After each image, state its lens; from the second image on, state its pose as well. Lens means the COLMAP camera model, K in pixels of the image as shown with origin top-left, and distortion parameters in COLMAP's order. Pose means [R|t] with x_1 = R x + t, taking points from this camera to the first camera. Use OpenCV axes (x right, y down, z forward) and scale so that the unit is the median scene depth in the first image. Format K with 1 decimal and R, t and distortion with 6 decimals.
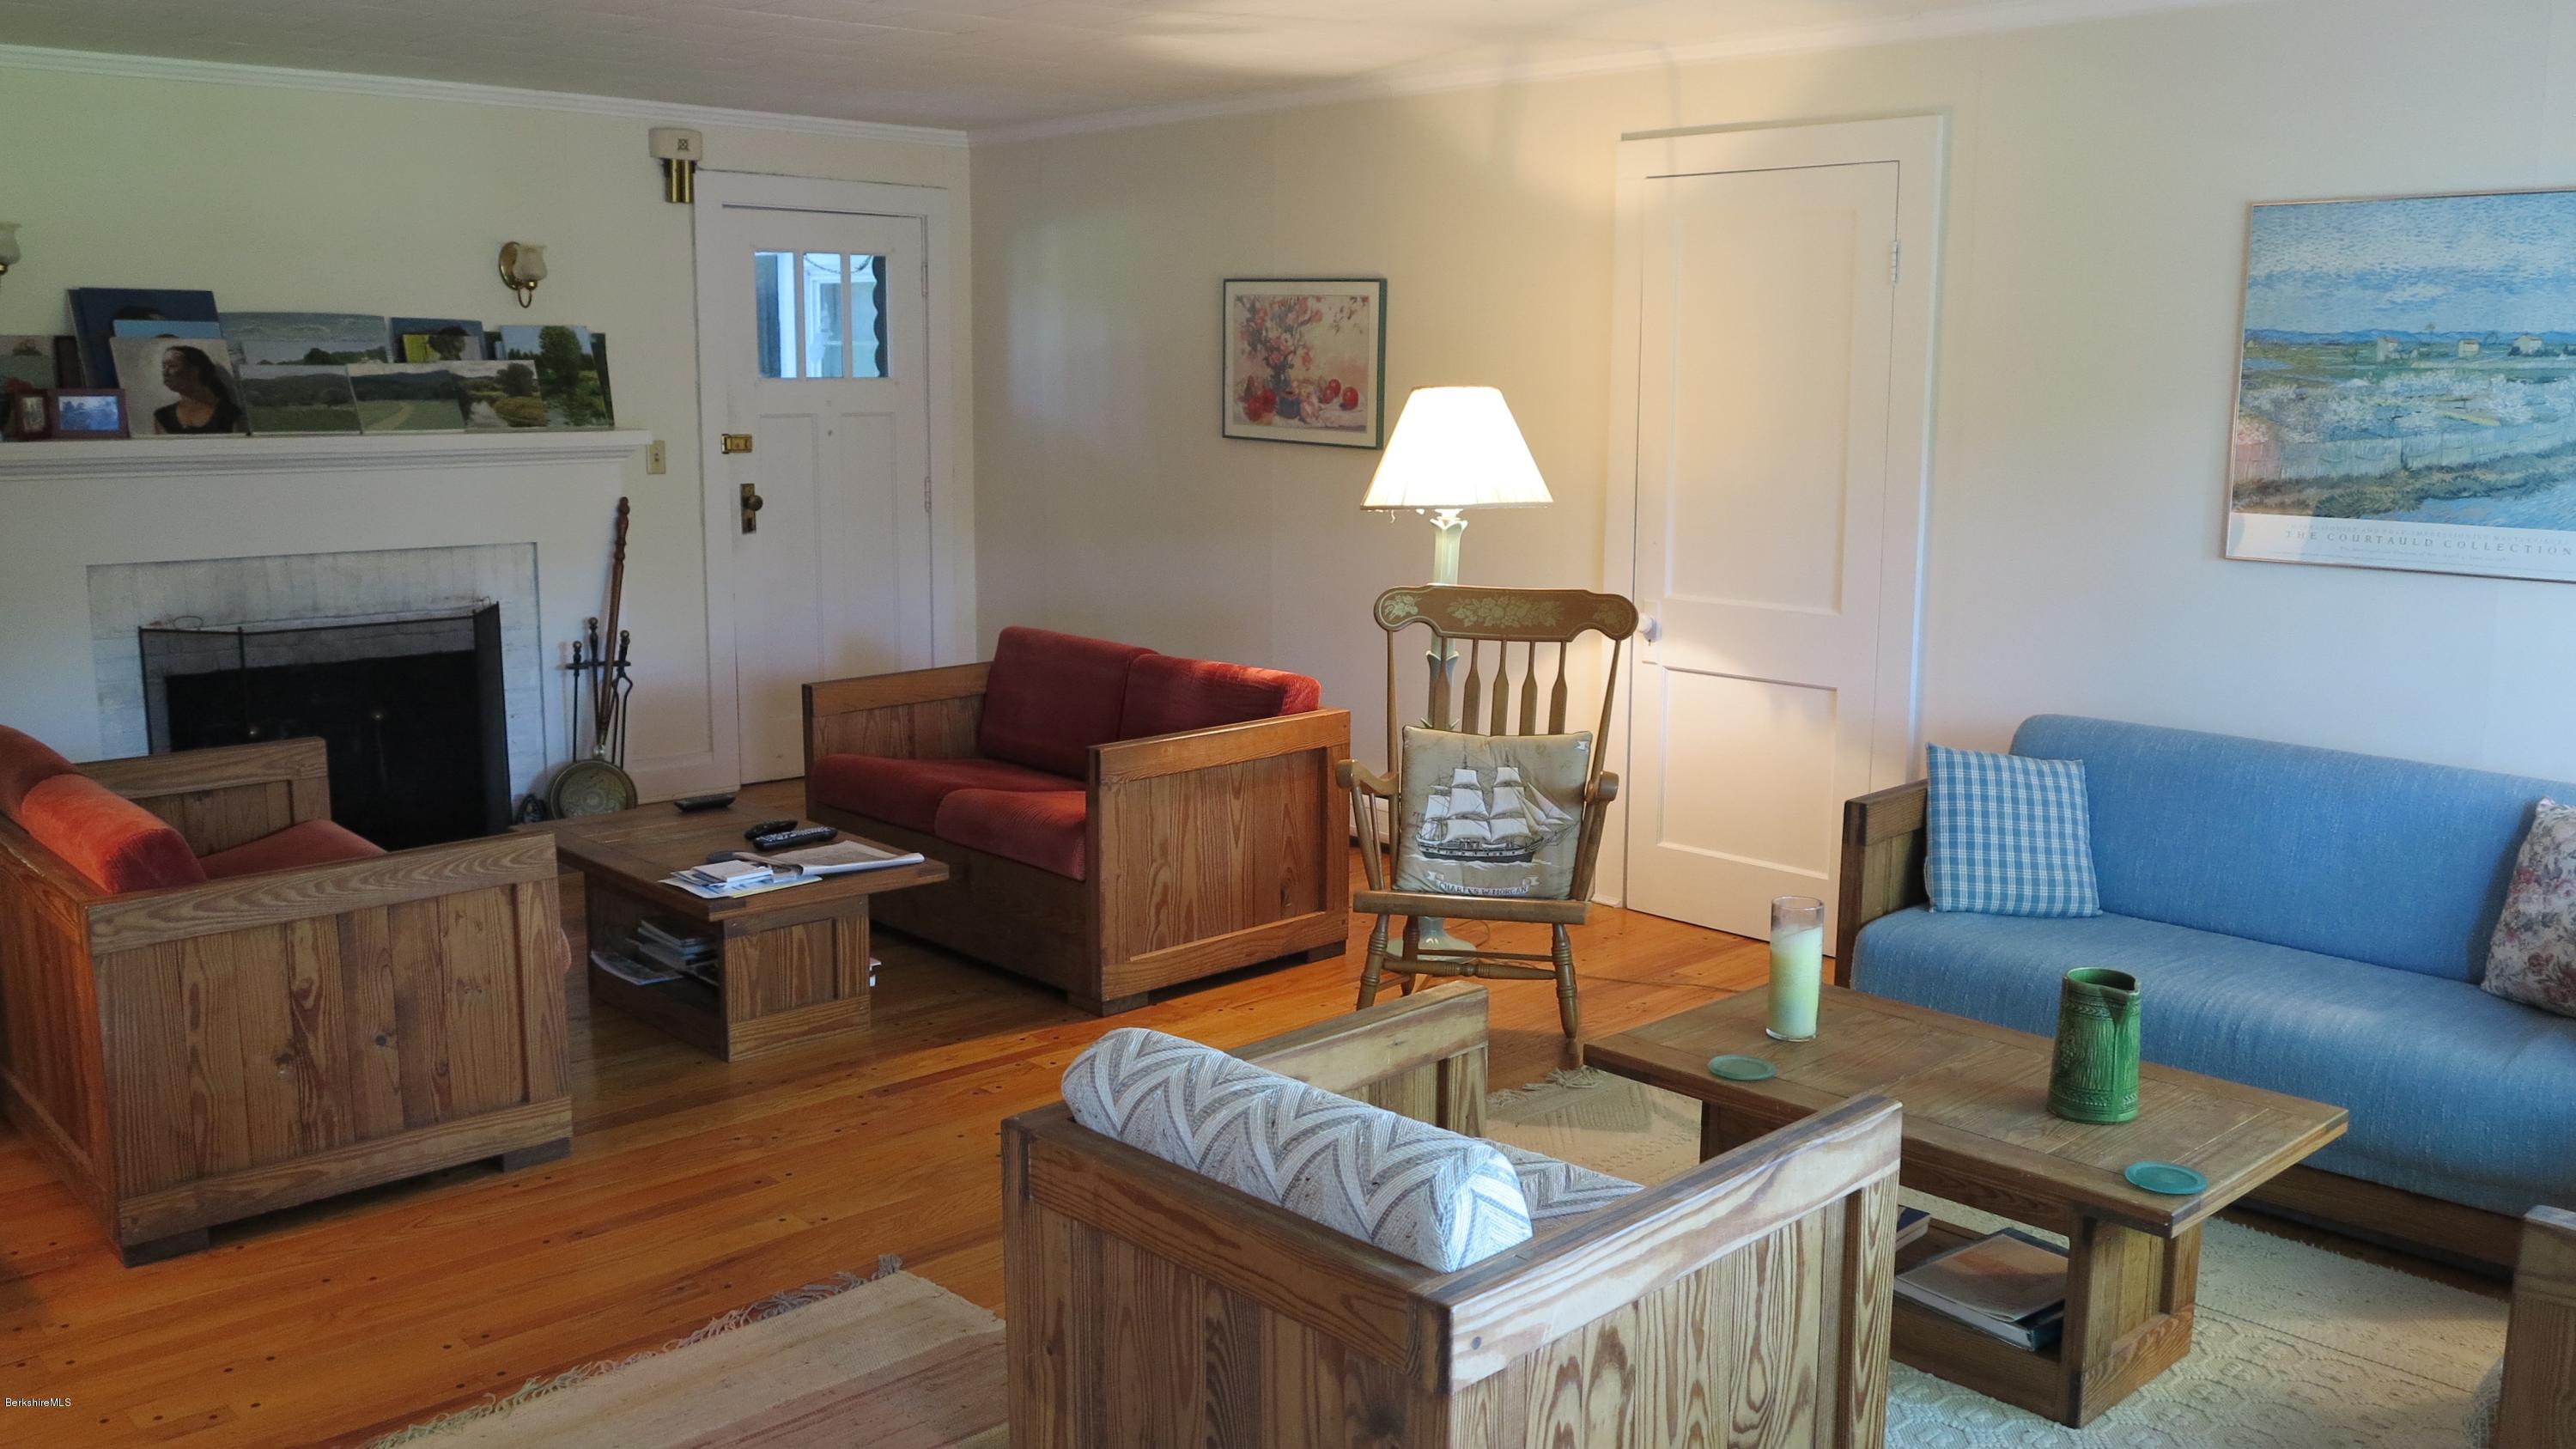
lens RADIAL K [[2118.2, 0, 1294.4], [0, 2118.2, 724.6], [0, 0, 1]] dist [-0.053357, 0.034111]
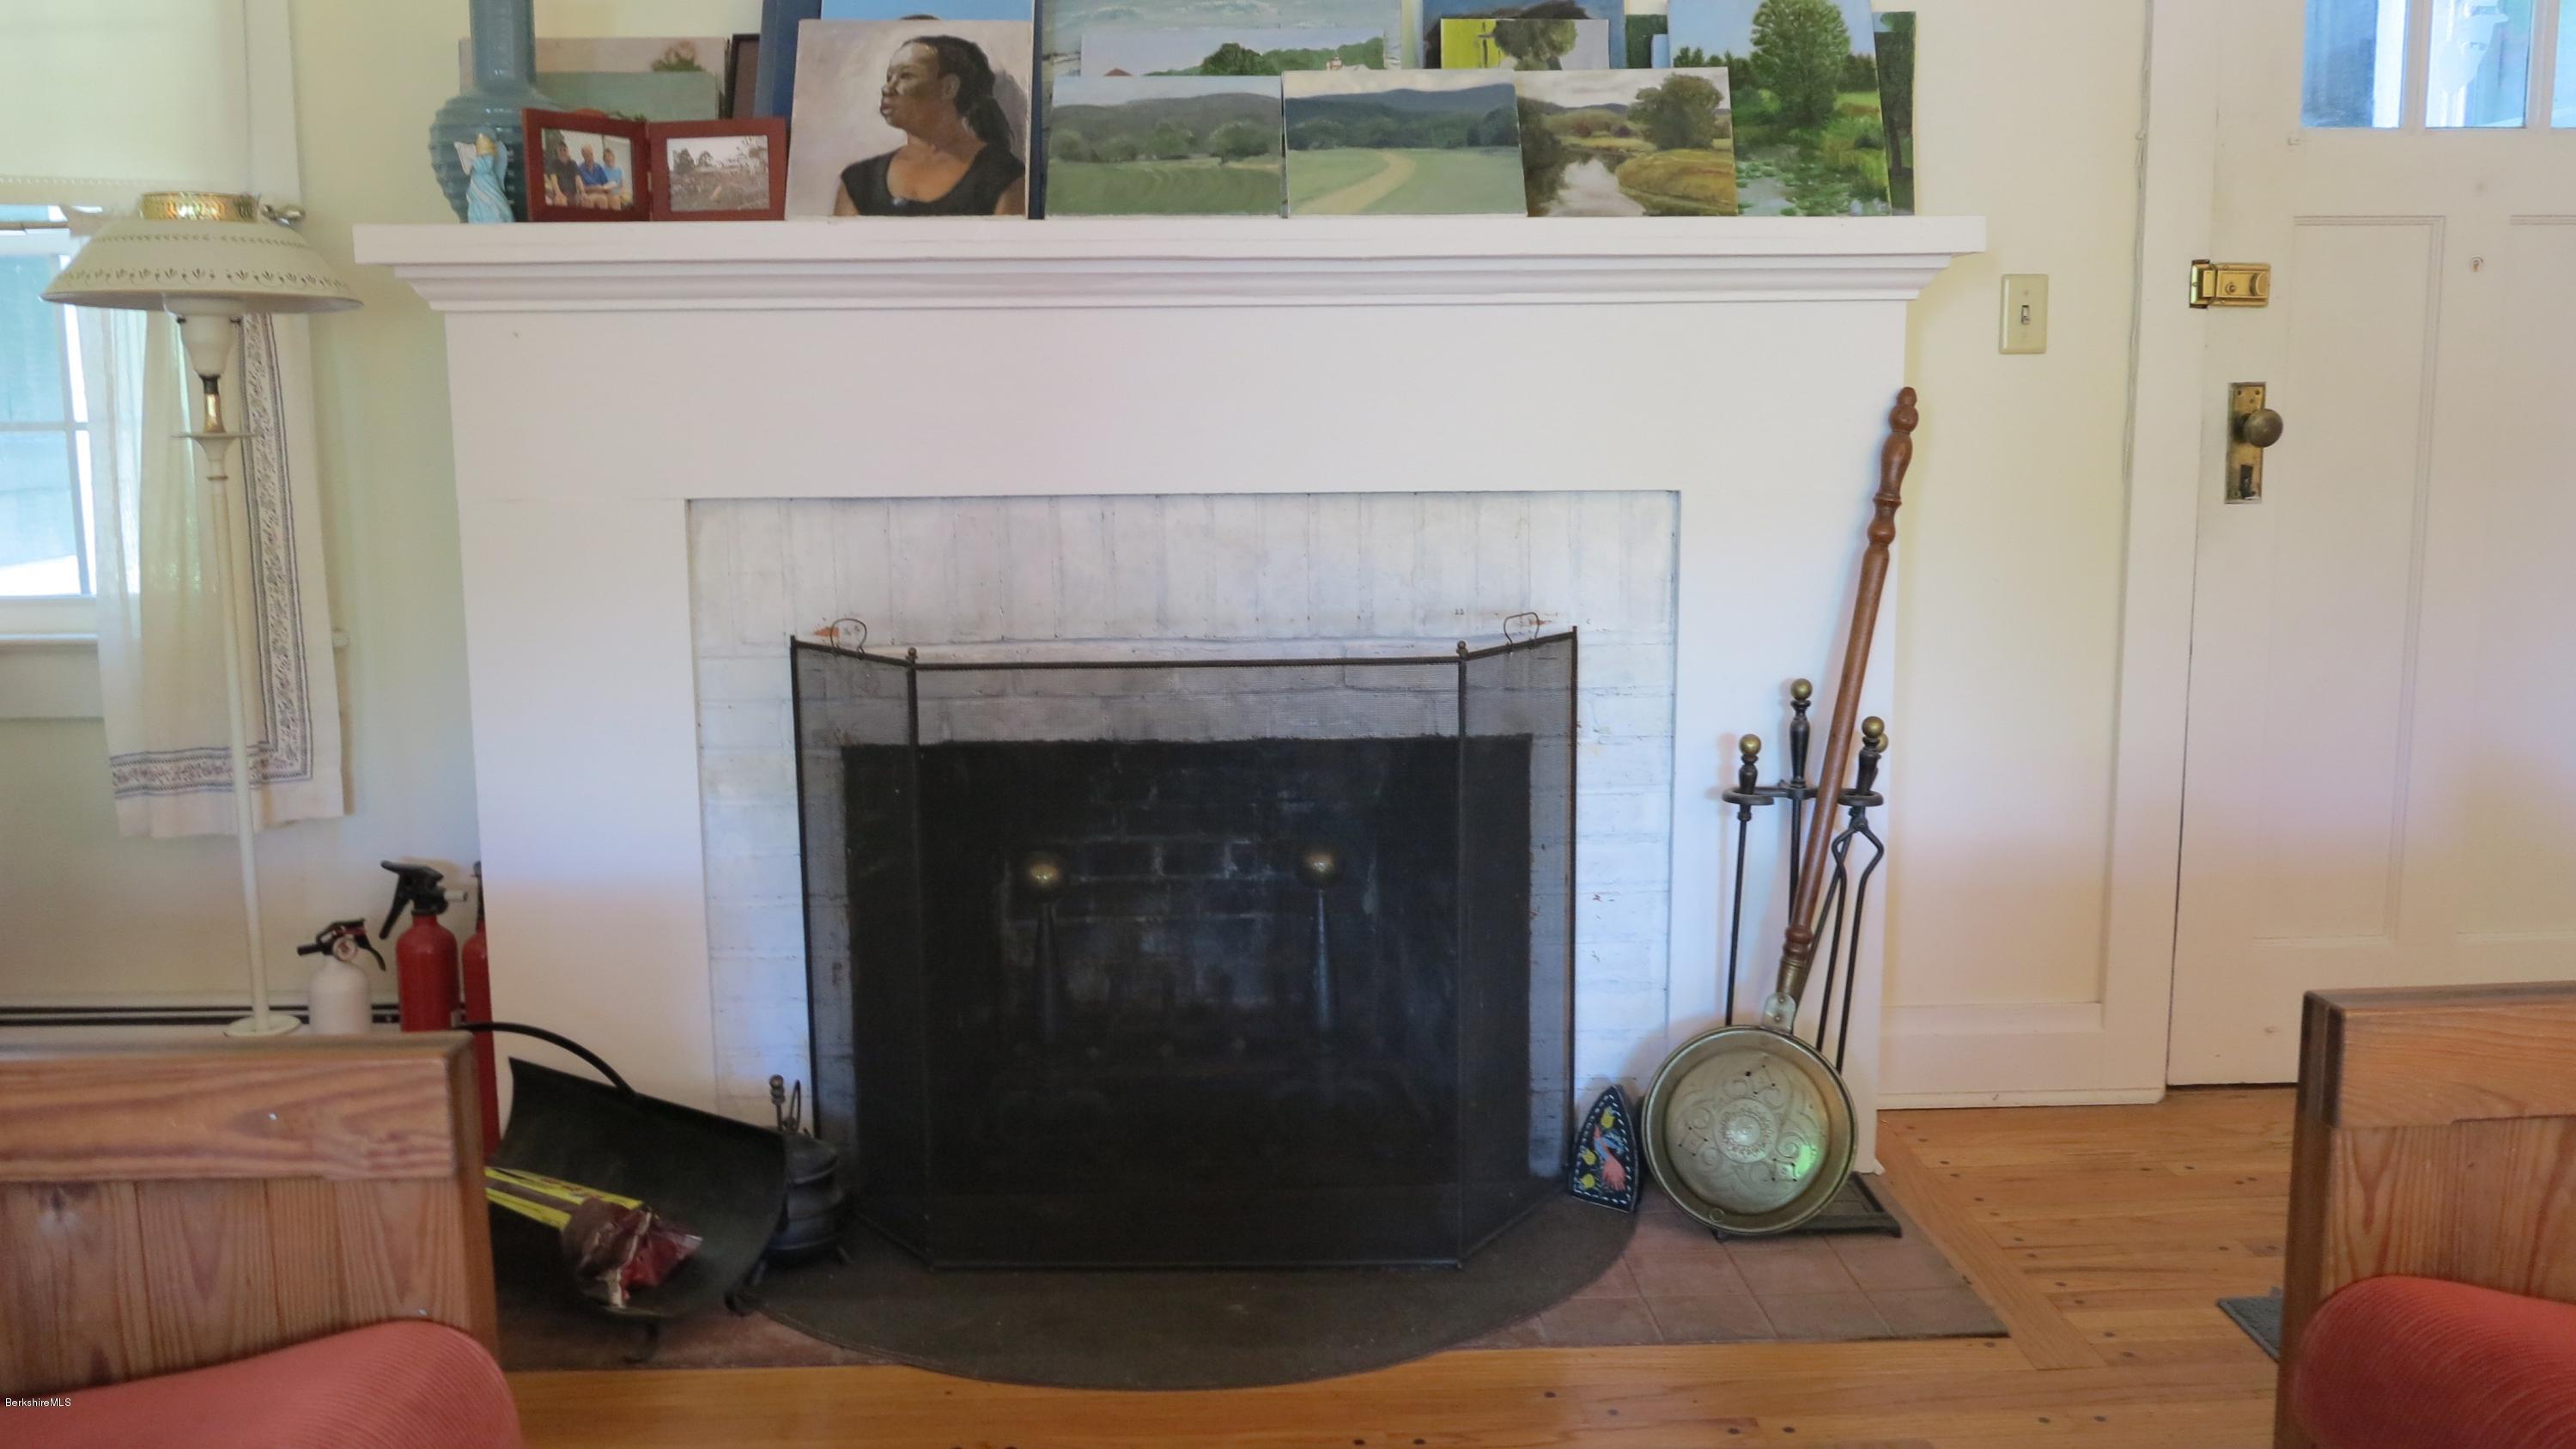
lens RADIAL K [[2118.2, 0, 1297.7], [0, 2118.2, 738.1], [0, 0, 1]] dist [-0.053357, 0.034111]
pose [[0.756462, 0.083511, -0.648684, -0.142490], [-0.093855, 0.995410, 0.018699, -0.038731], [0.647268, 0.046737, 0.760828, 0.635695]]
